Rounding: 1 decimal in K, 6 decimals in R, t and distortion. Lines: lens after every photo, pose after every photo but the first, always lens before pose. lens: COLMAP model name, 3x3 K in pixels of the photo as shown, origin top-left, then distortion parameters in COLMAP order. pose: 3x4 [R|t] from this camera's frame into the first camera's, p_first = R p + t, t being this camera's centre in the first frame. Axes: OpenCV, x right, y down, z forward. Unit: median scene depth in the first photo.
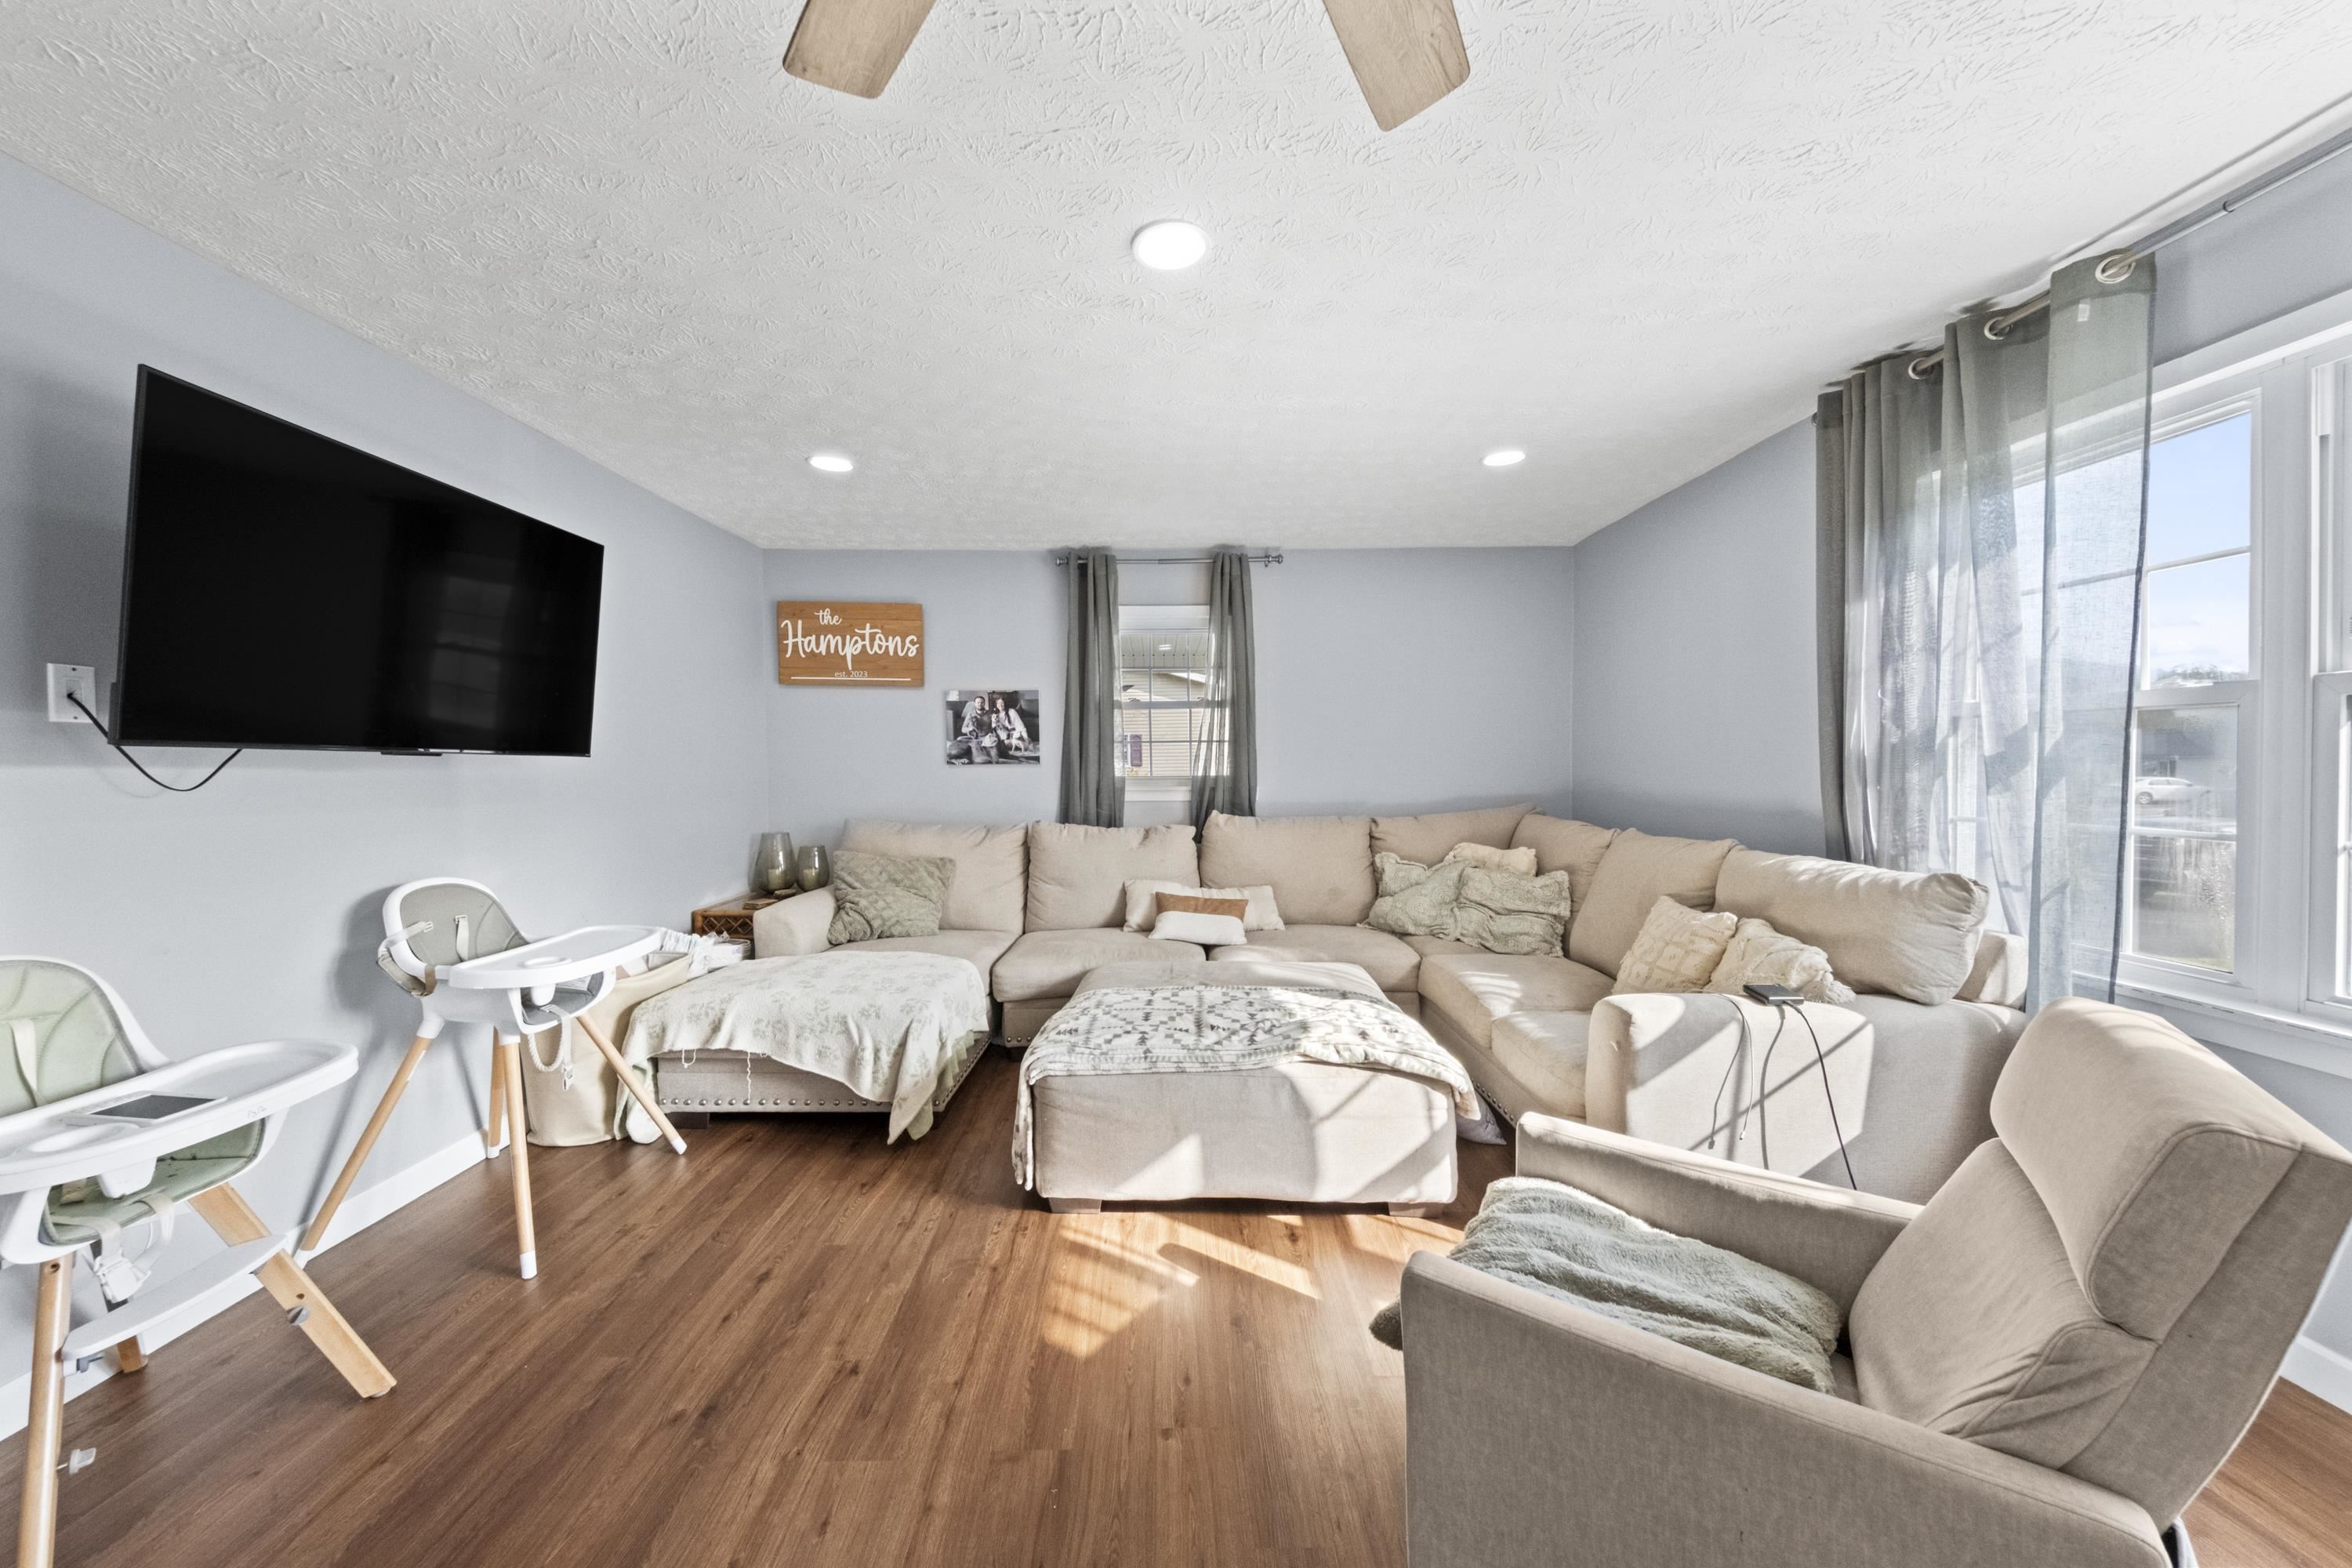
lens RADIAL K [[812.4, 0, 1177.0], [0, 812.4, 780.1], [0, 0, 1]] dist [0.011790, -0.004794]
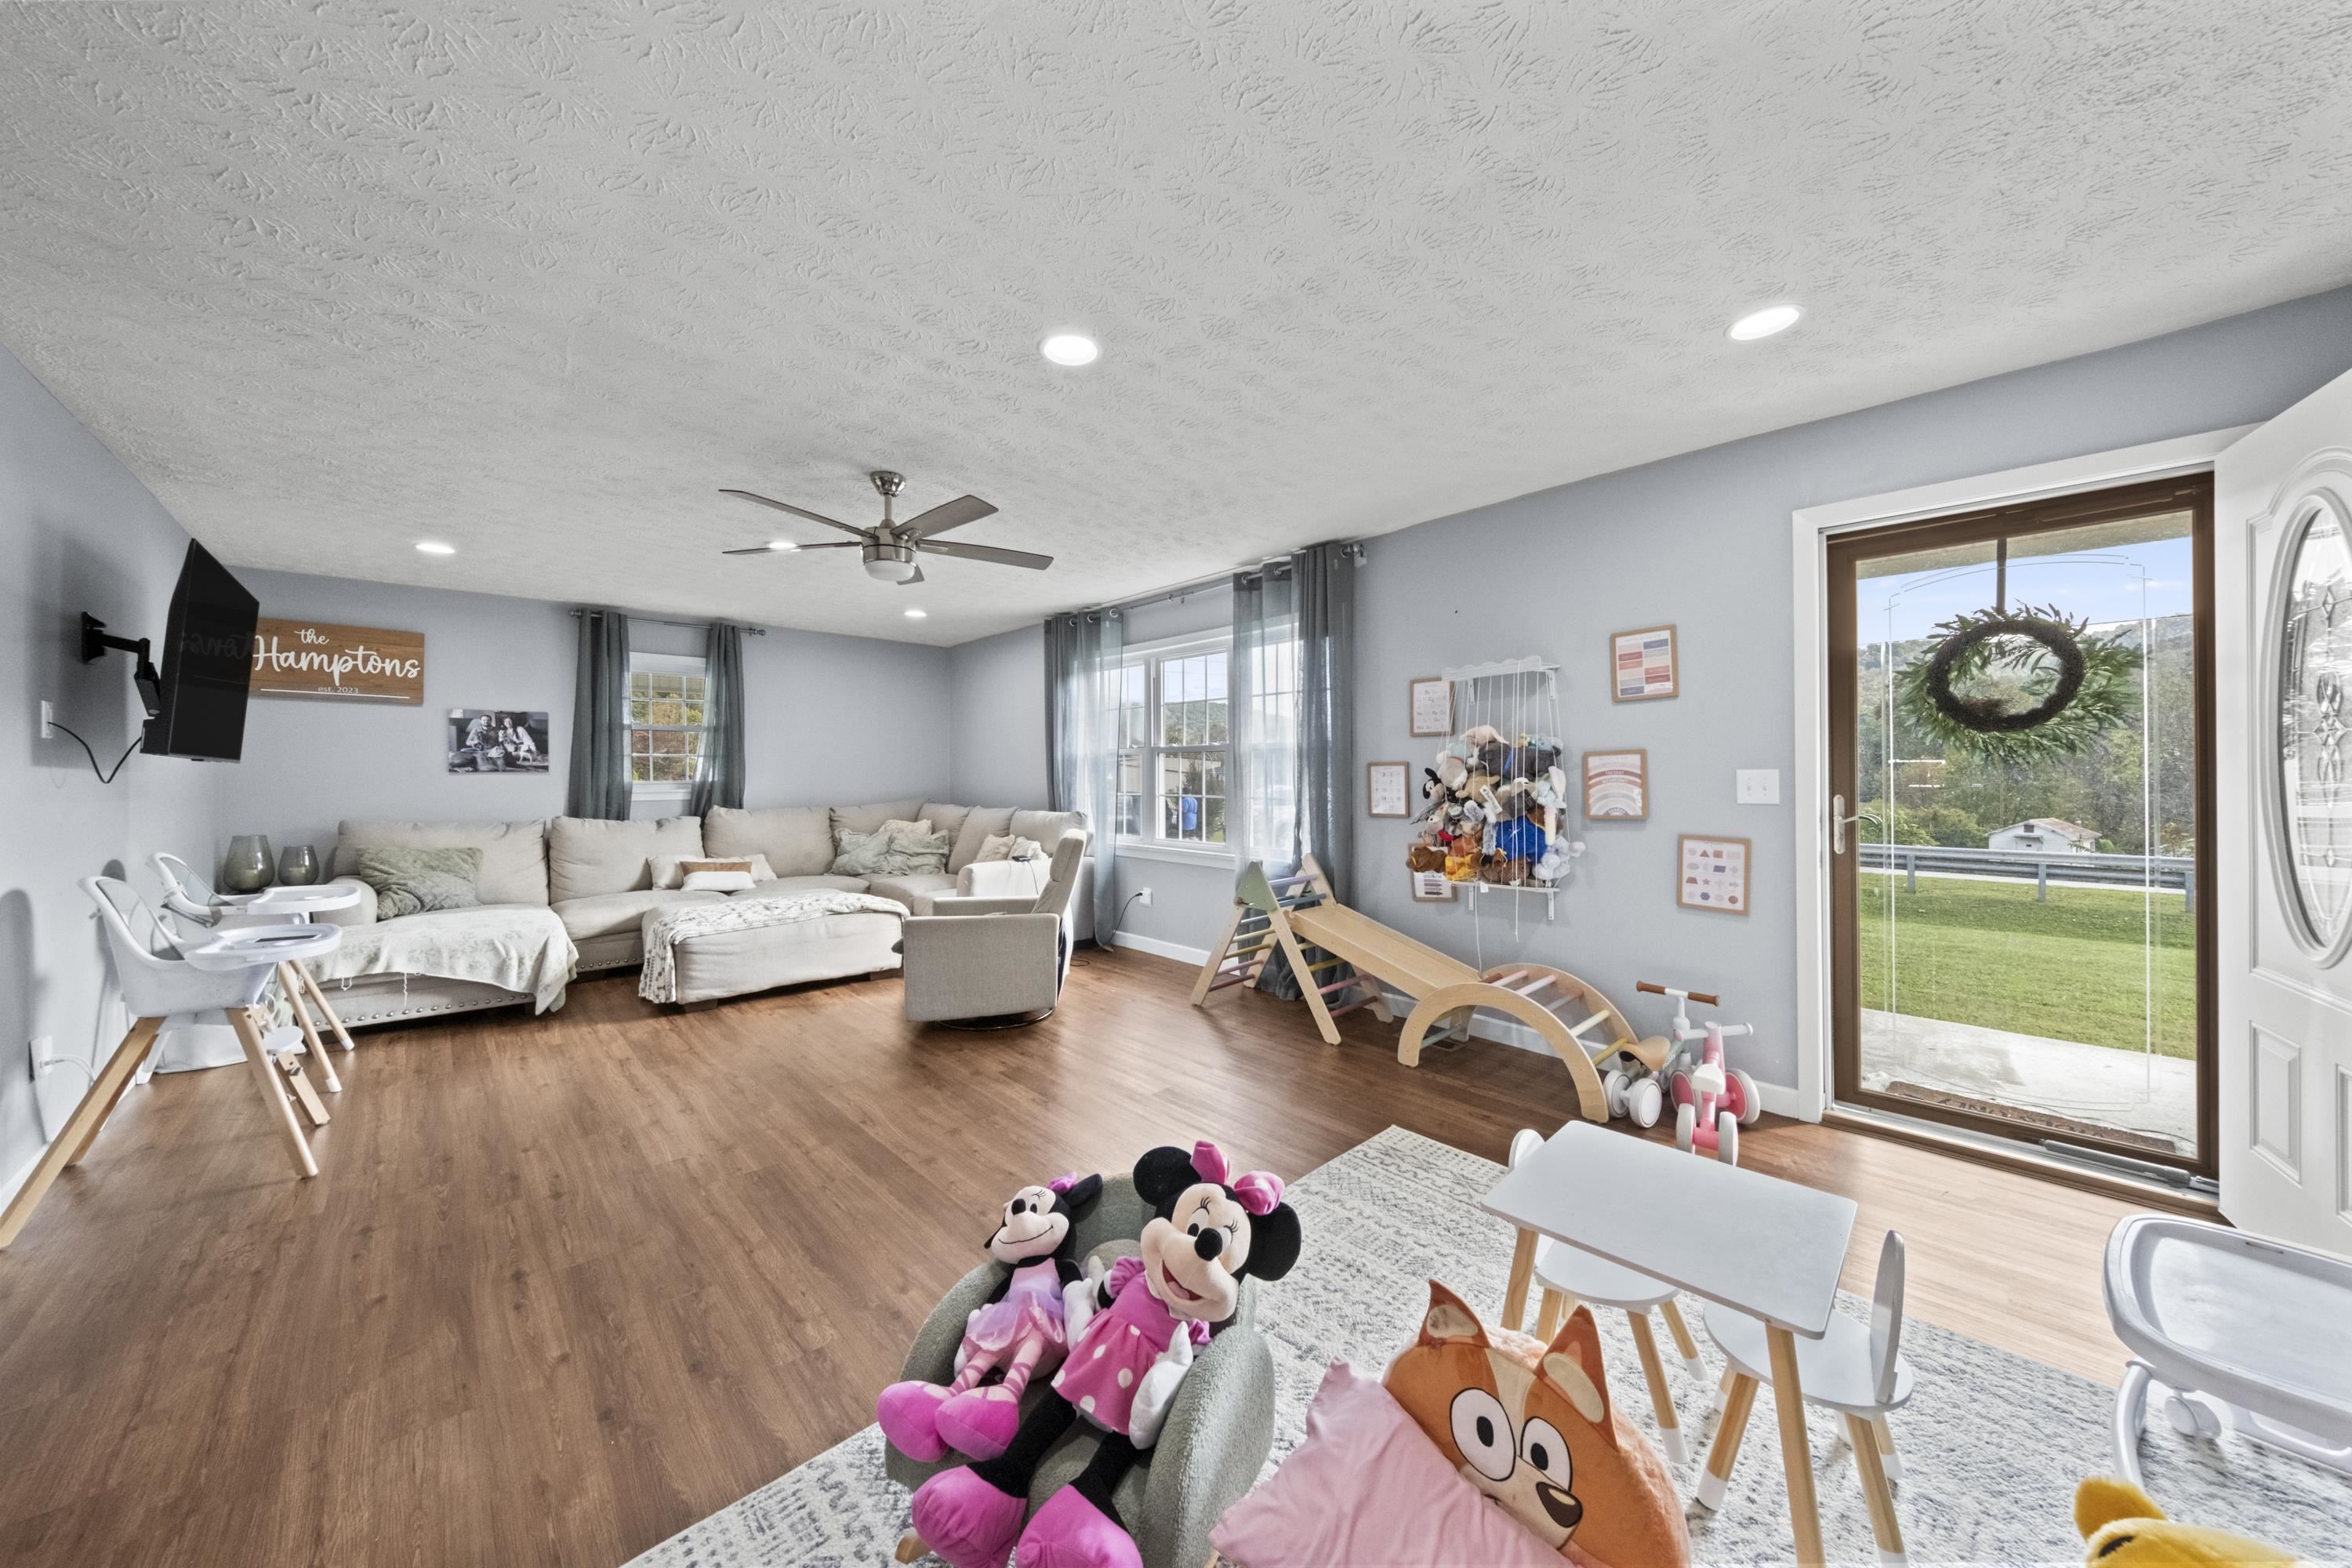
lens RADIAL K [[812.4, 0, 1160.9], [0, 812.4, 773.8], [0, 0, 1]] dist [0.011790, -0.004794]
pose [[0.763800, 0.000299, 0.645452, -0.315787], [0.015916, 0.999687, -0.019297, 0.026724], [-0.645256, 0.025012, 0.763557, -0.667876]]
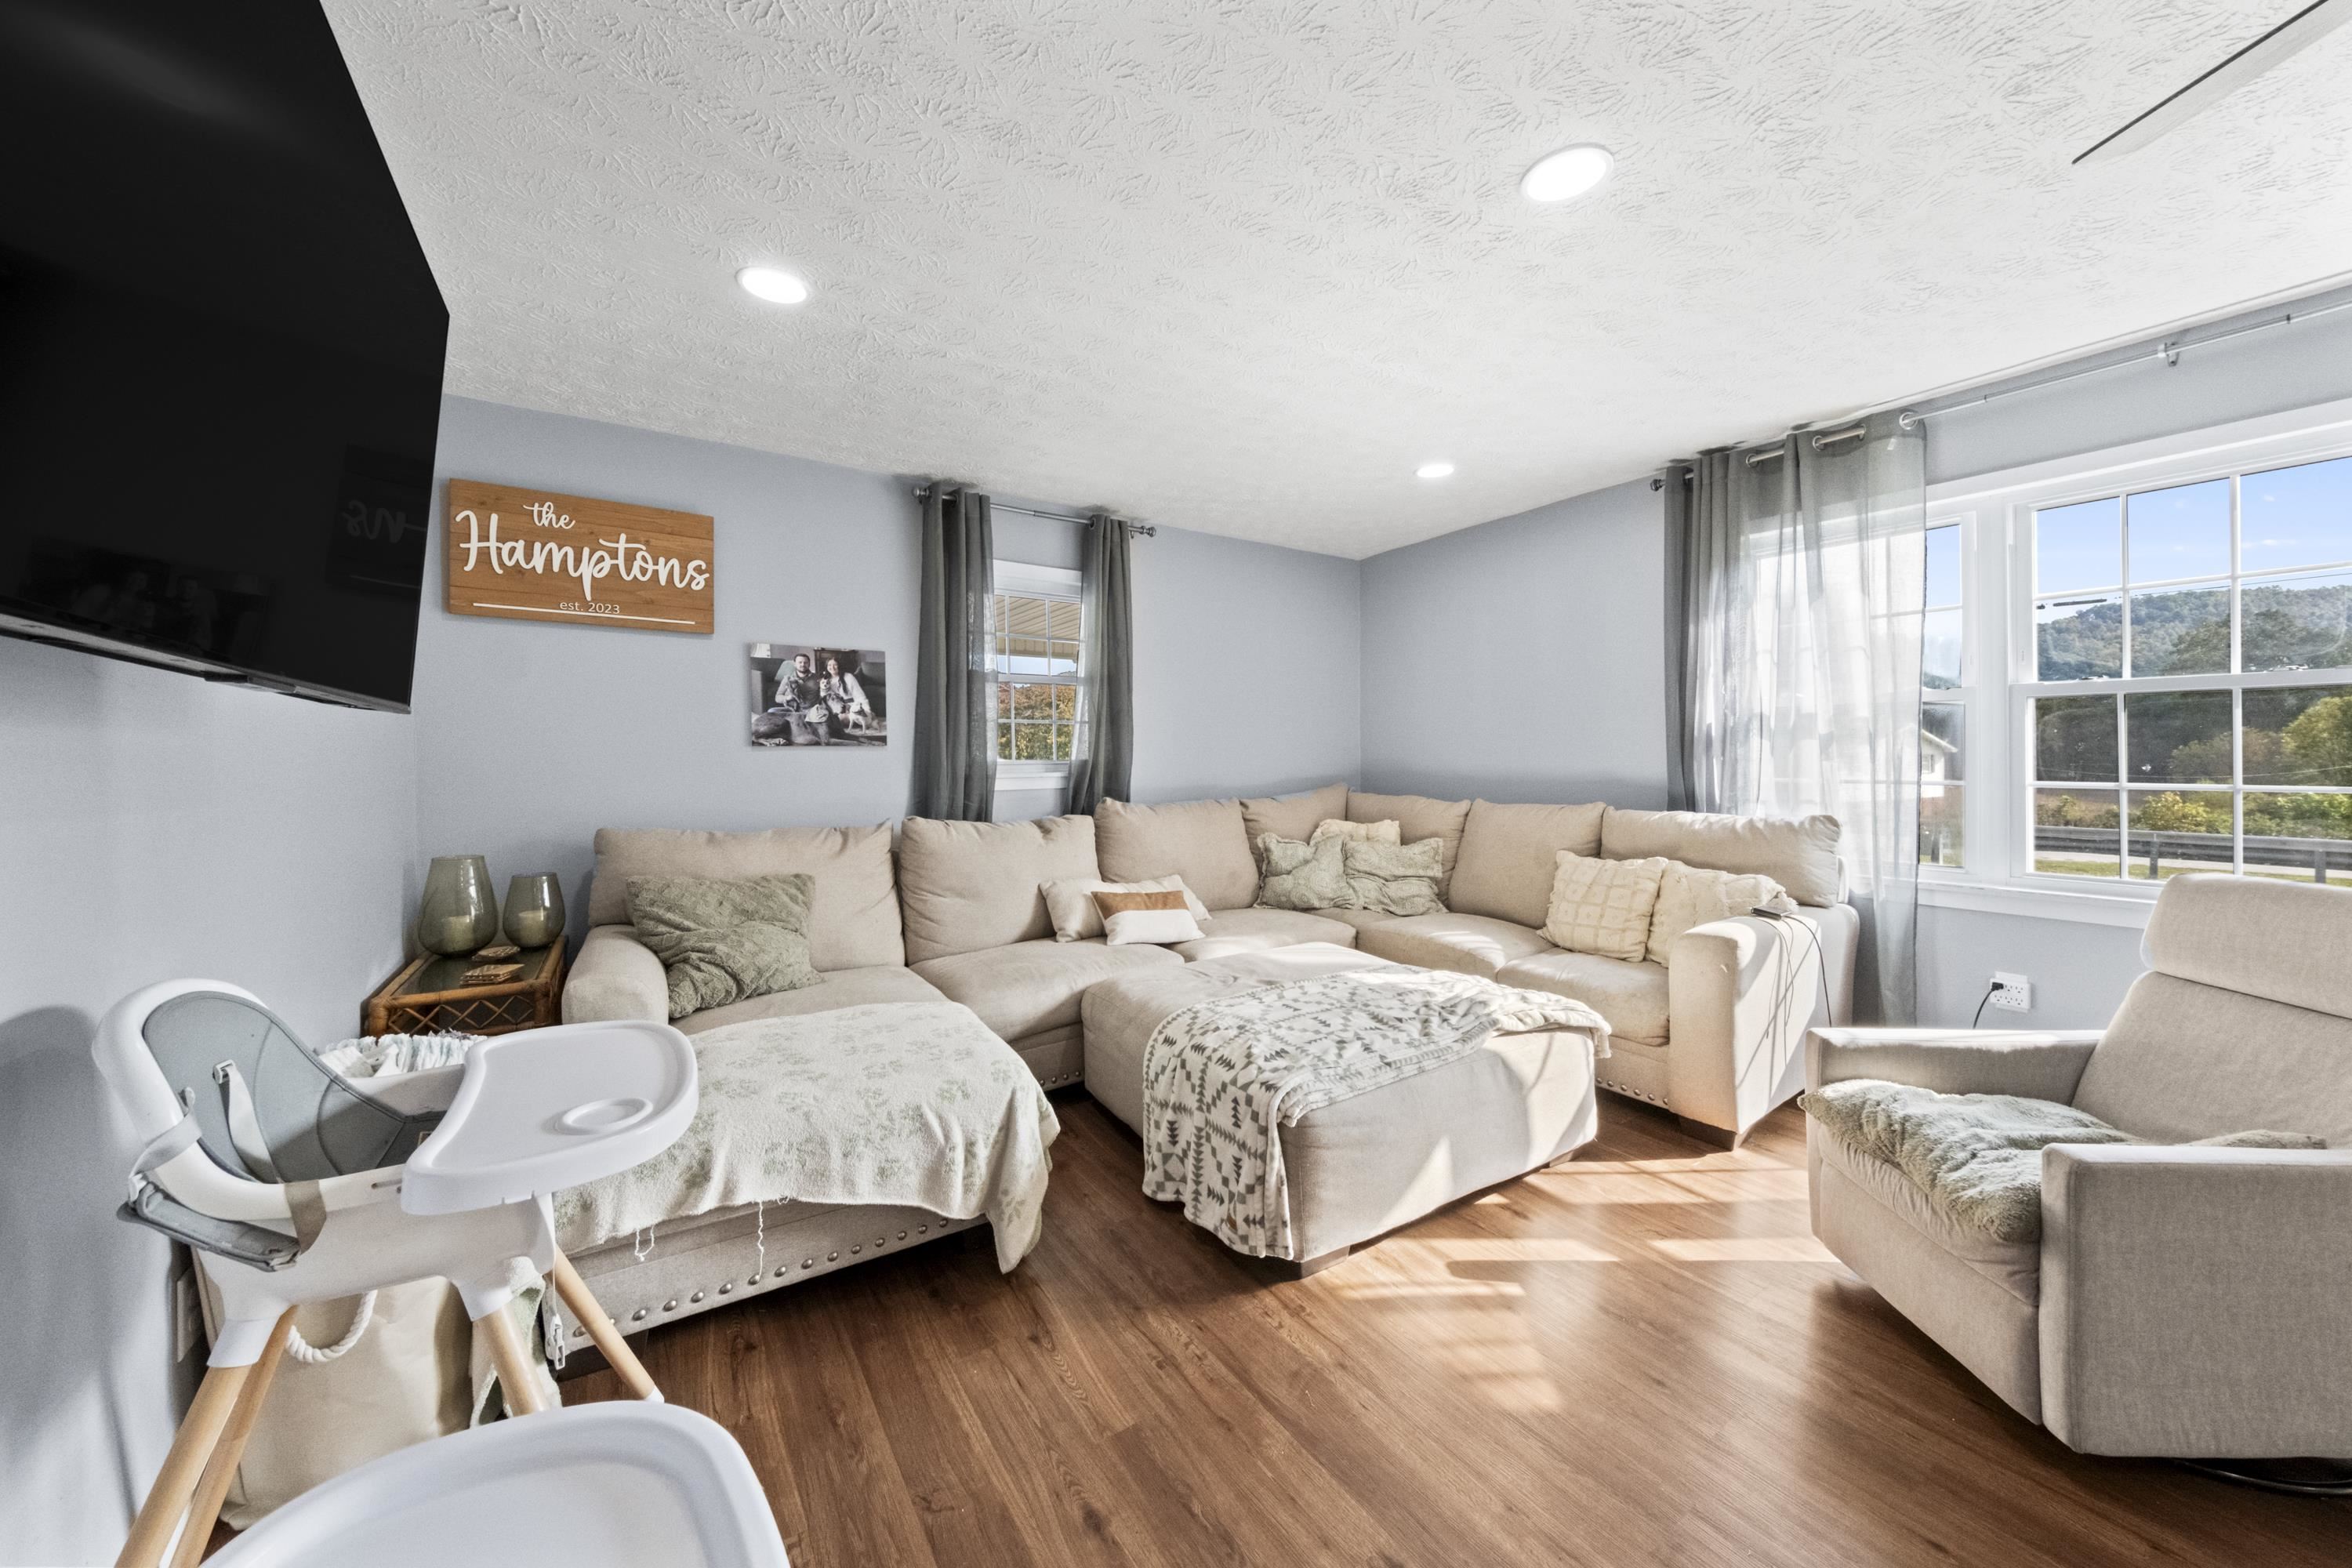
lens RADIAL K [[812.4, 0, 1193.3], [0, 812.4, 762.0], [0, 0, 1]] dist [0.011790, -0.004794]
pose [[0.838955, -0.006366, 0.544164, -0.419068], [0.015200, 0.999816, -0.011739, 0.011556], [-0.543989, 0.018120, 0.838897, 0.219269]]
